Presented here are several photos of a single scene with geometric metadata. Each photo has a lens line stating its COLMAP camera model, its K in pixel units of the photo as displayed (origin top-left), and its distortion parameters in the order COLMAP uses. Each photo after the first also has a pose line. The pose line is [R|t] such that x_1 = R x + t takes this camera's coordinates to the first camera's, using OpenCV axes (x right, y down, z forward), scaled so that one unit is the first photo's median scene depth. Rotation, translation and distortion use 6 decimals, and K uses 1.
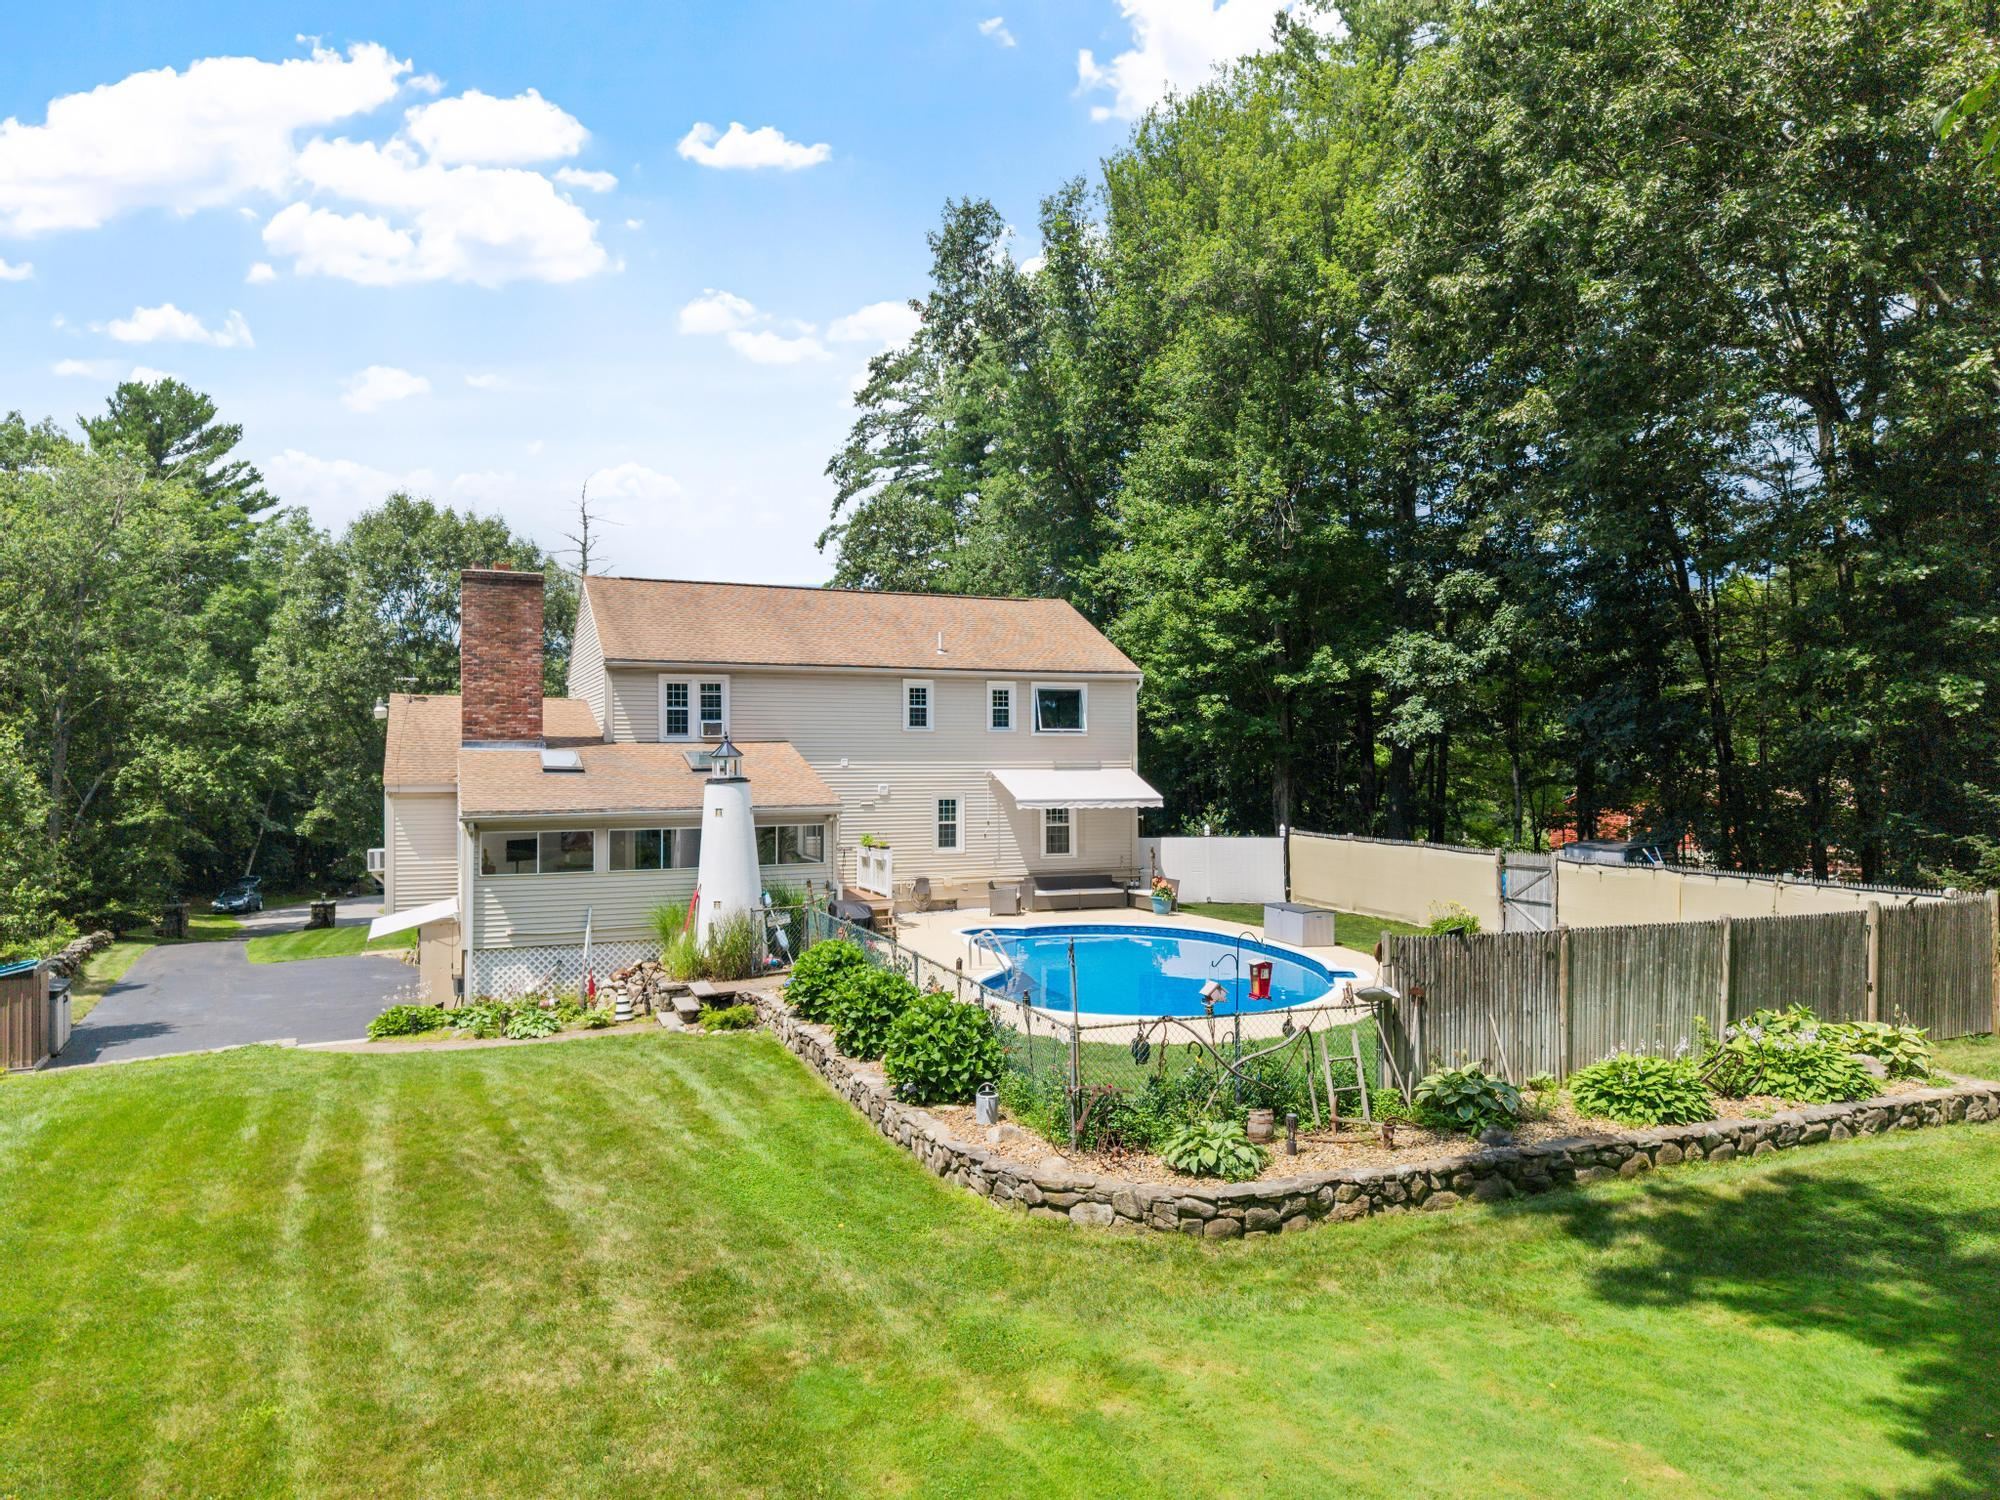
lens RADIAL K [[1315.8, 0, 994.0], [0, 1315.8, 805.8], [0, 0, 1]] dist [0.039491, -0.074422]
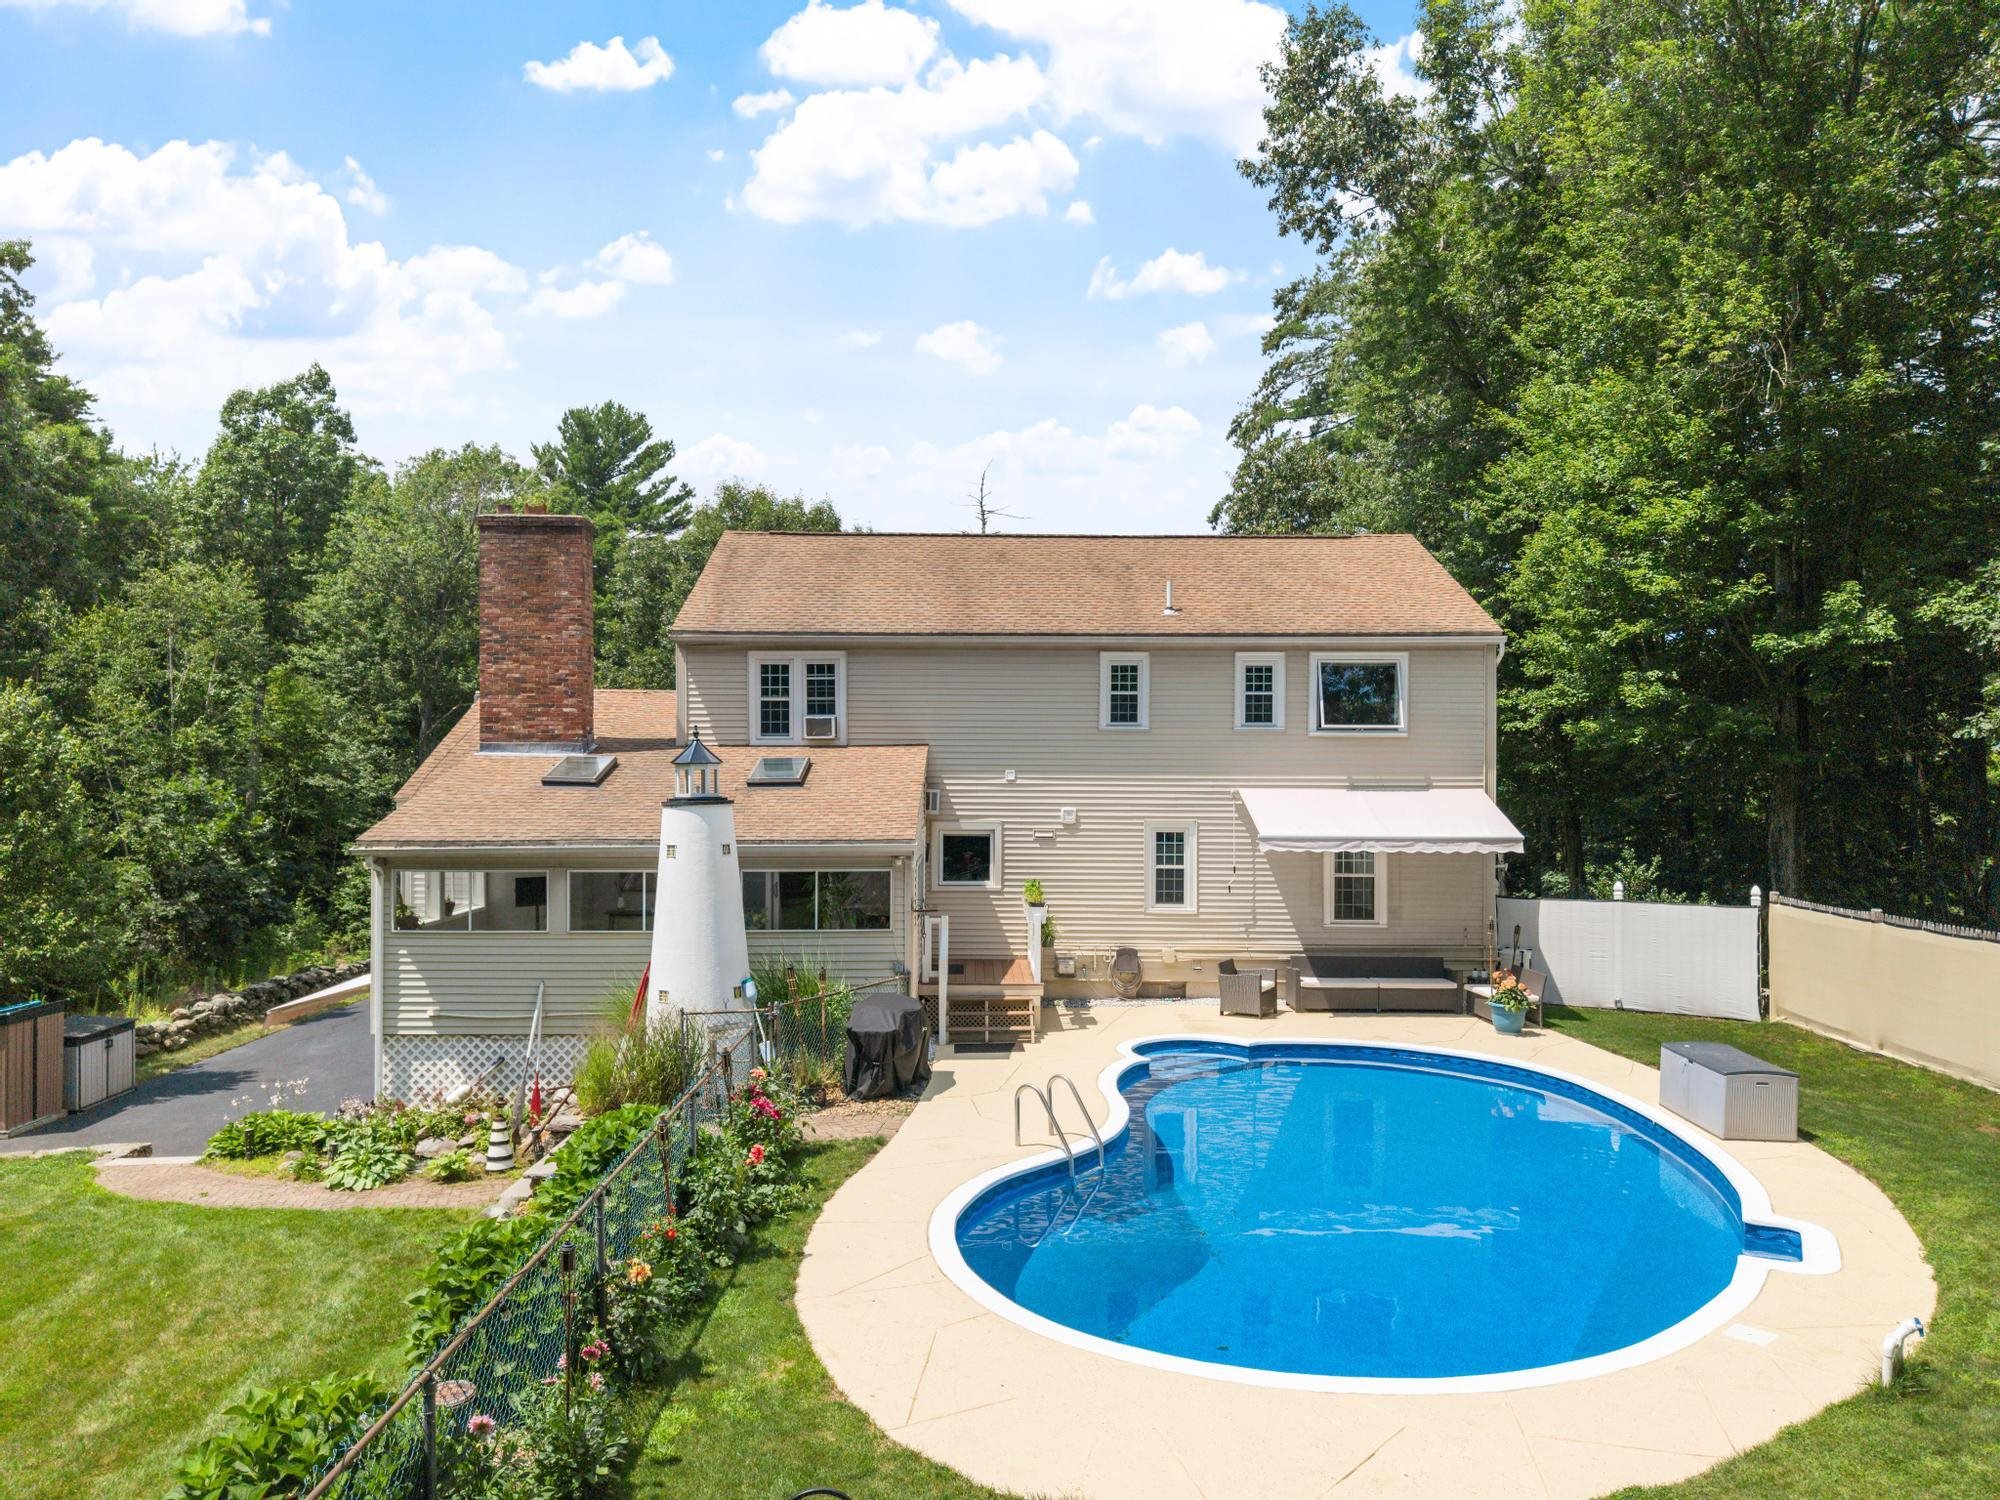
lens RADIAL K [[1315.8, 0, 994.0], [0, 1315.8, 805.8], [0, 0, 1]] dist [0.039491, -0.074422]
pose [[0.926416, 0.016808, -0.376126, 0.126422], [-0.019938, 0.999791, -0.004429, -0.012746], [0.375973, 0.011602, 0.926558, 0.334005]]
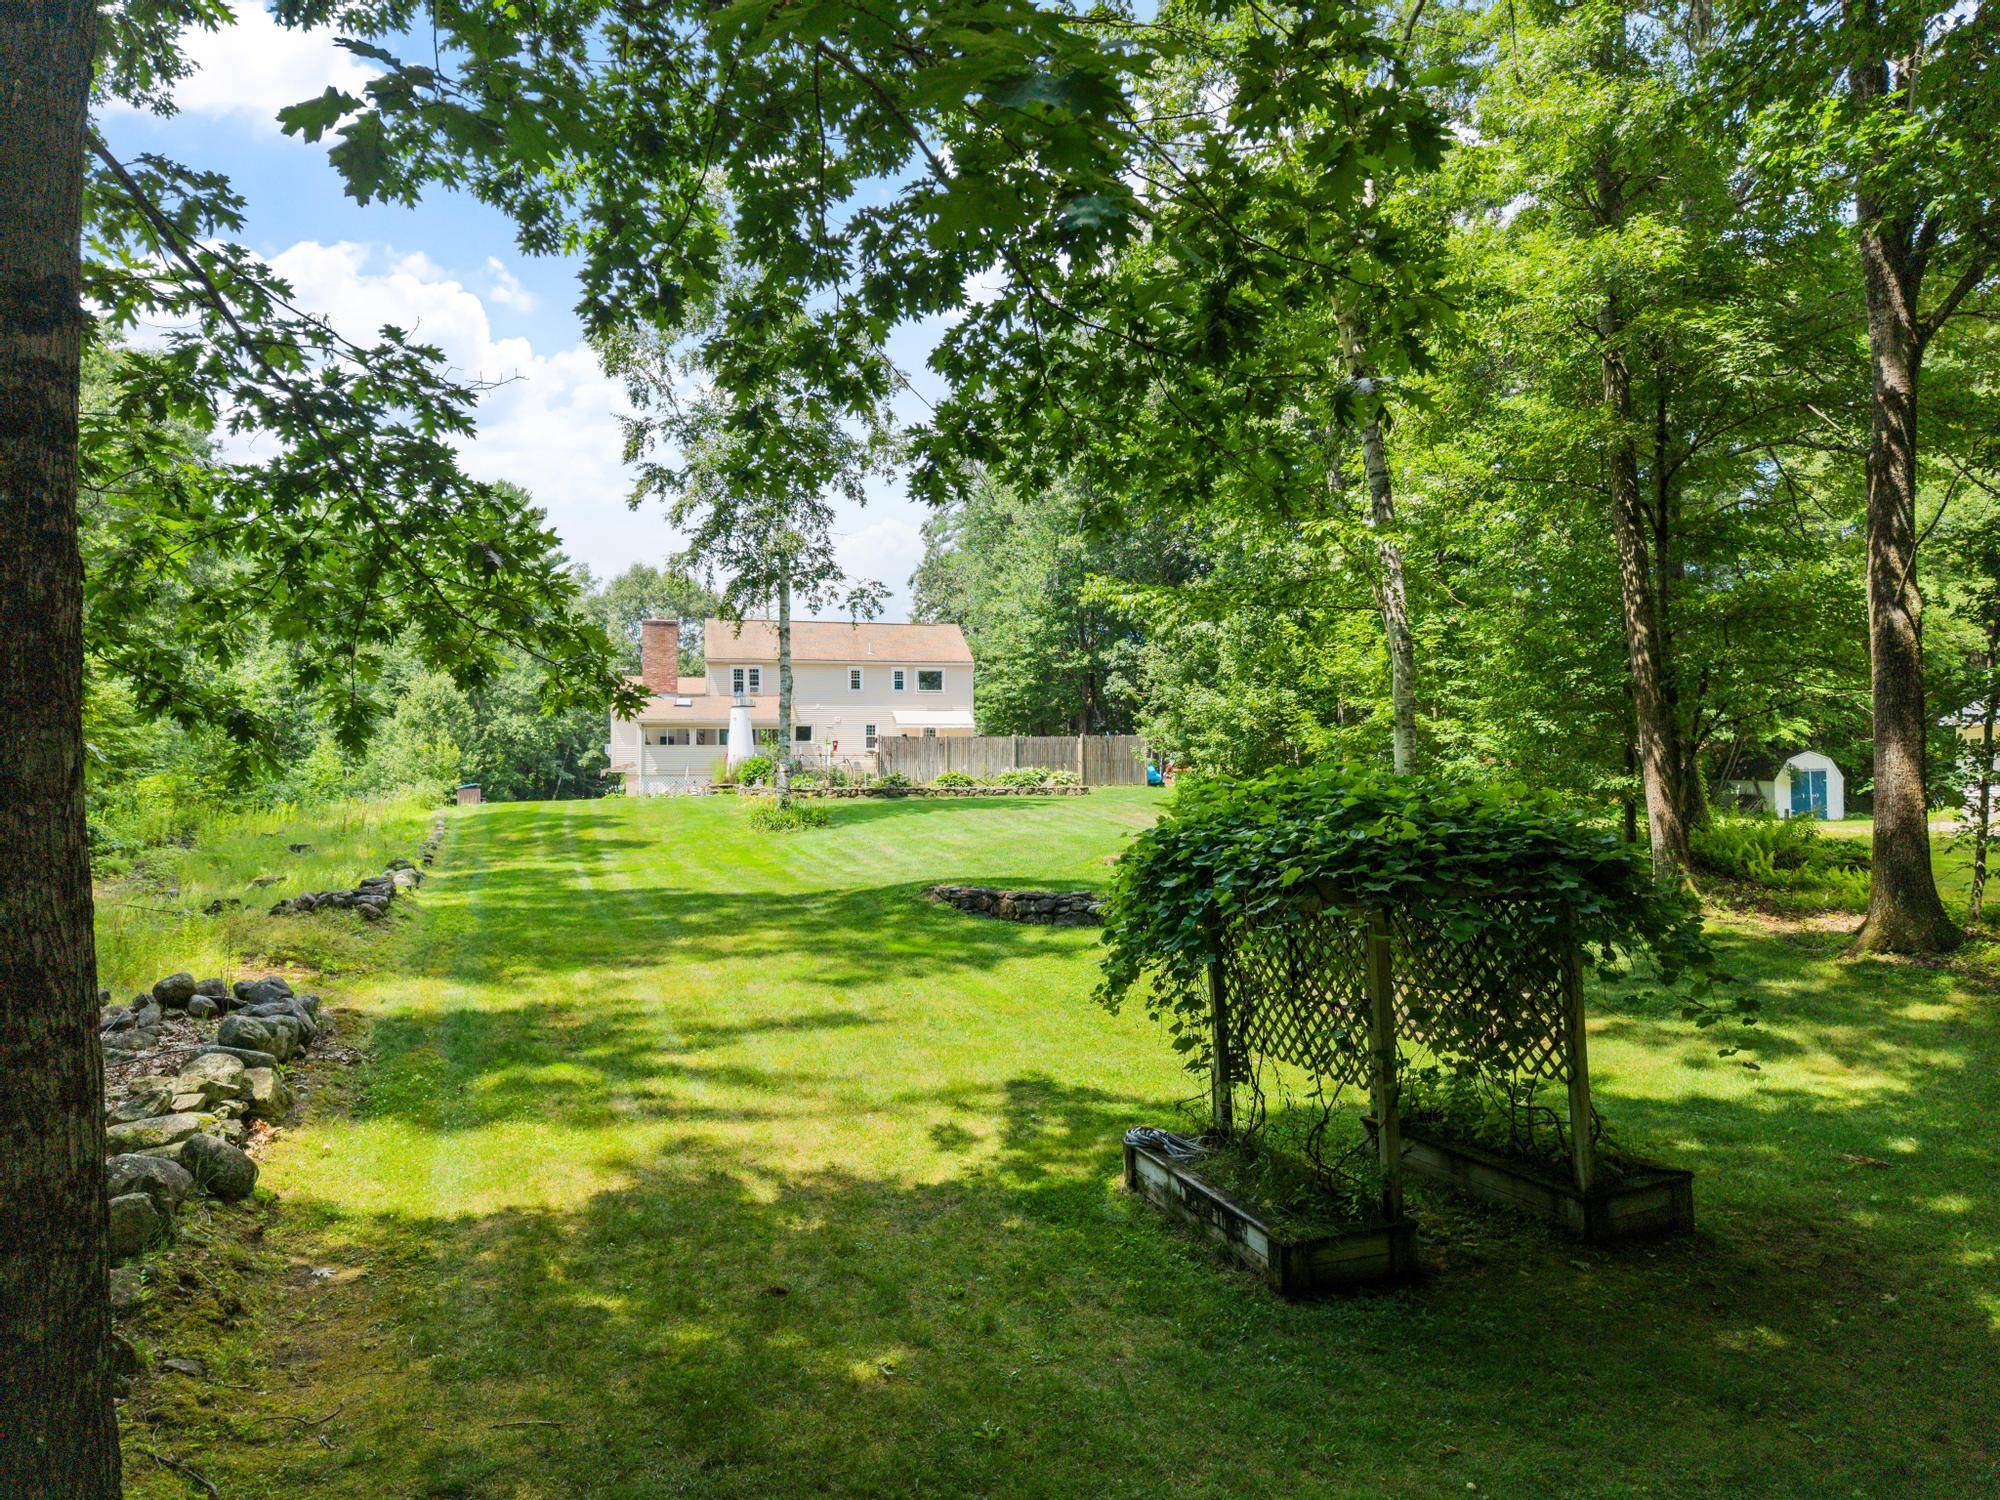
lens RADIAL K [[1386.4, 0, 1001.8], [0, 1386.4, 810.5], [0, 0, 1]] dist [-0.002593, -0.000516]
pose [[0.981587, 0.007277, -0.190877, 0.547777], [-0.008423, 0.999951, -0.005193, 0.130536], [0.190830, 0.006706, 0.981600, -1.016062]]
